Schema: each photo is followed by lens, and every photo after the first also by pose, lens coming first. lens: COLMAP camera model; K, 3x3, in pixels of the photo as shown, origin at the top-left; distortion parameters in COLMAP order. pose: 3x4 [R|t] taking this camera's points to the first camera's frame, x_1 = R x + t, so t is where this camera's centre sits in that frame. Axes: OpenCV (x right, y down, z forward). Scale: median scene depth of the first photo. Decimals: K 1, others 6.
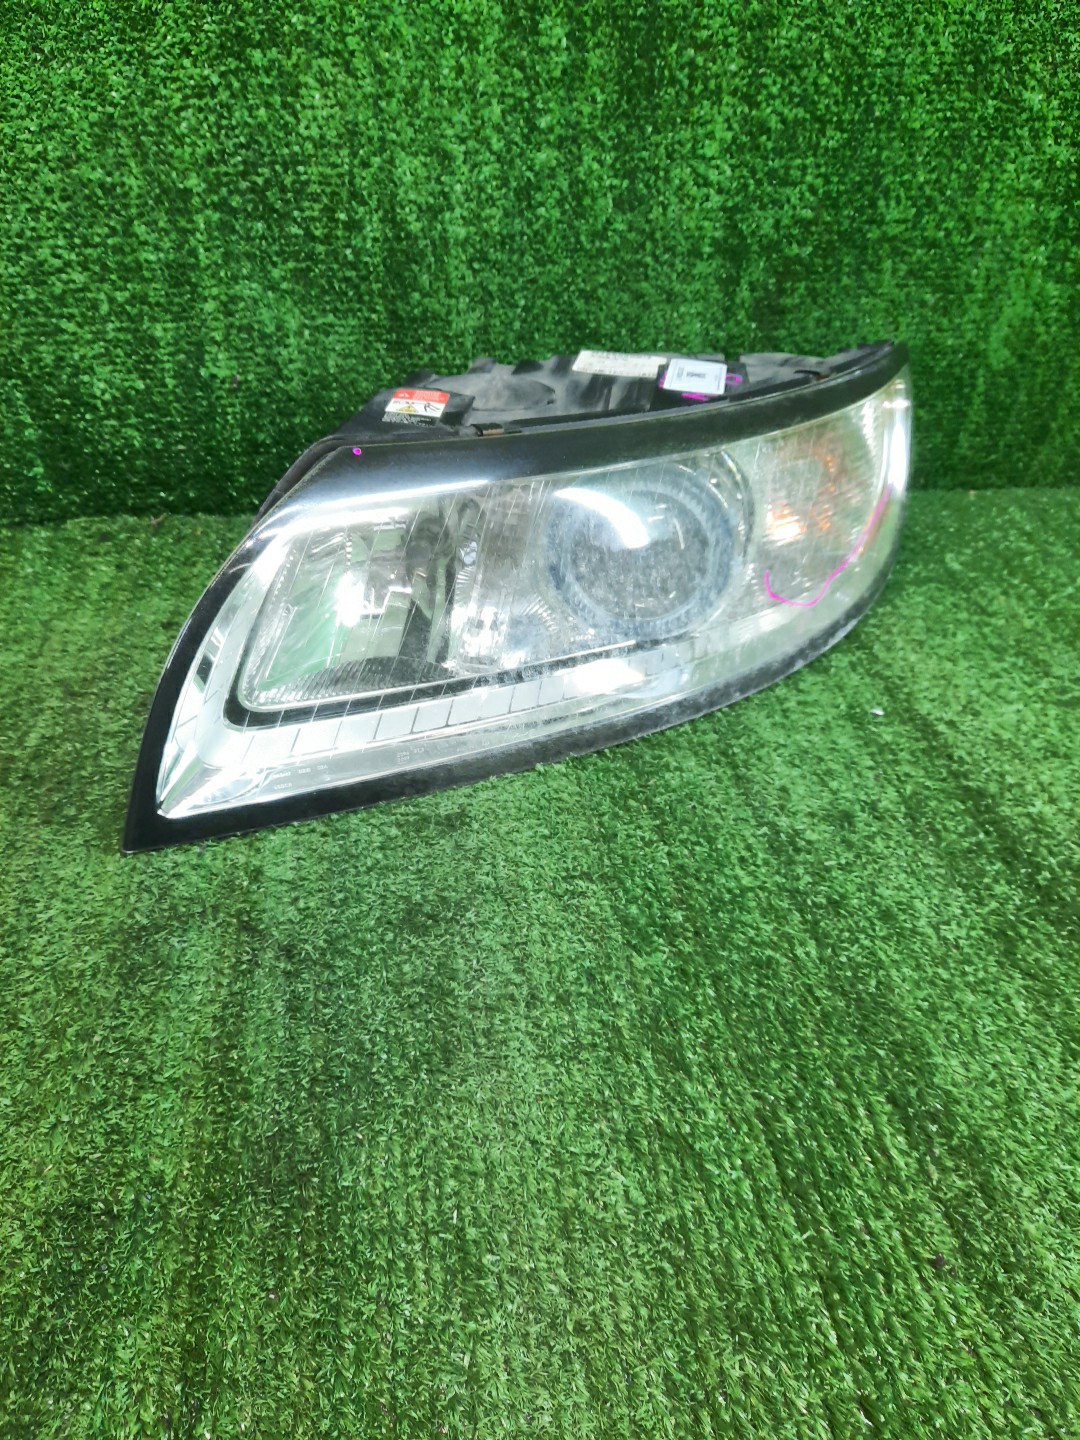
lens RADIAL K [[1056.1, 0, 542.5], [0, 1056.1, 717.1], [0, 0, 1]] dist [0.024698, -0.030941]
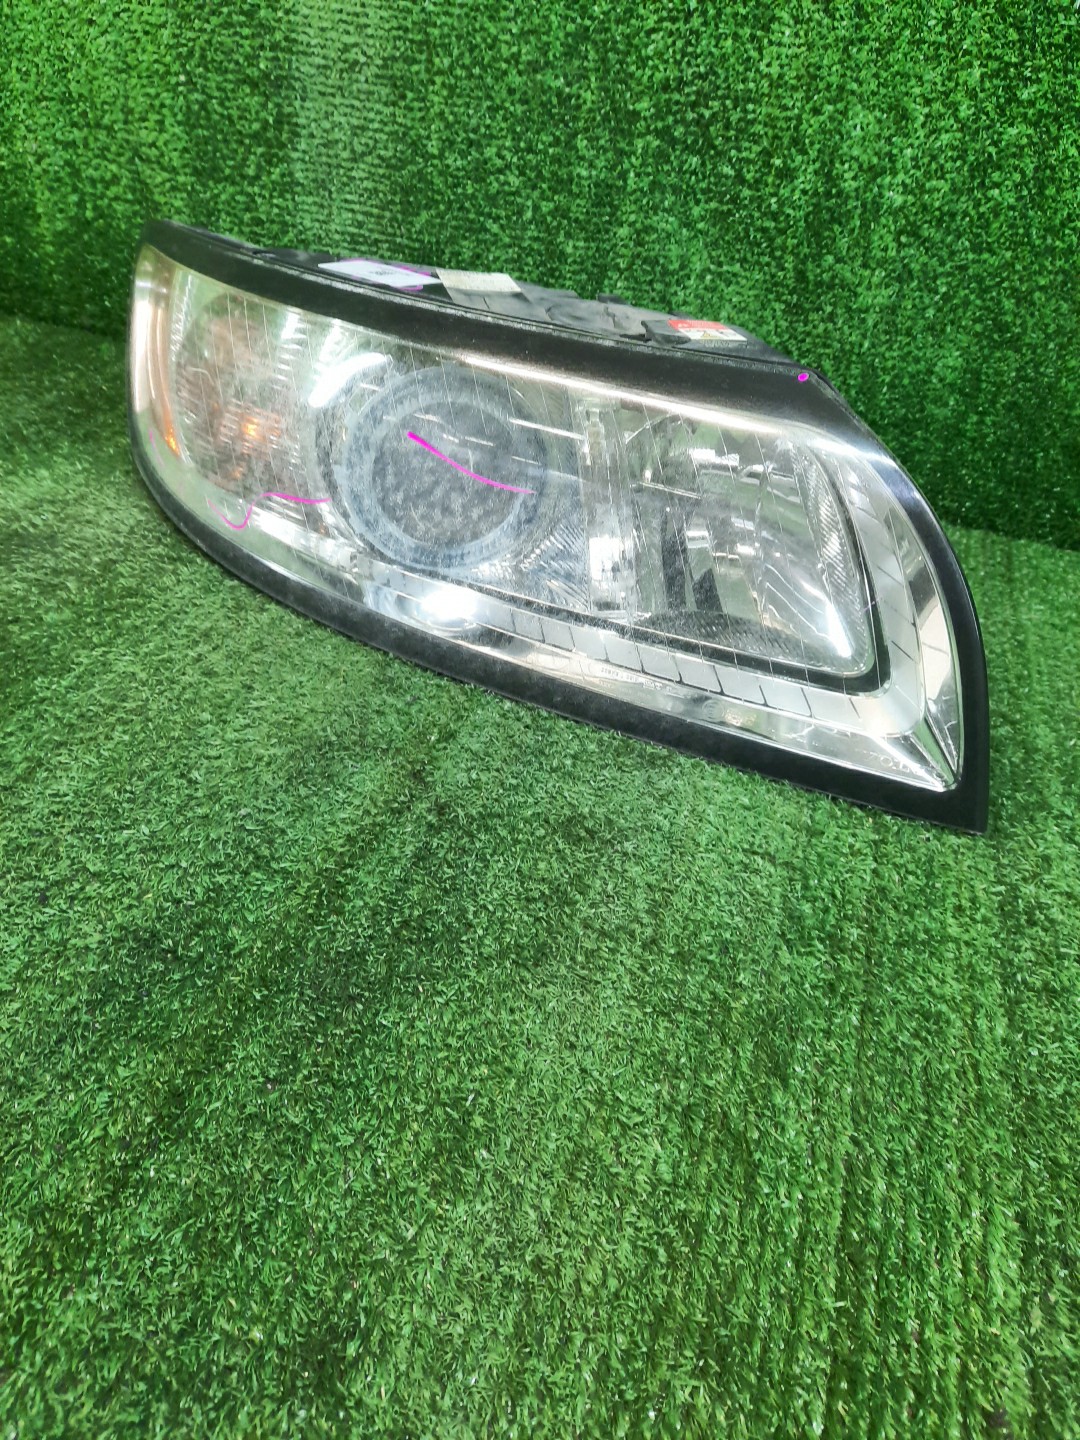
lens RADIAL K [[1056.1, 0, 544.1], [0, 1056.1, 724.4], [0, 0, 1]] dist [0.024698, -0.030941]
pose [[0.895461, 0.308771, -0.320639, 0.137825], [-0.321339, 0.946855, 0.014394, 0.104933], [0.308043, 0.090145, 0.947092, 0.098235]]
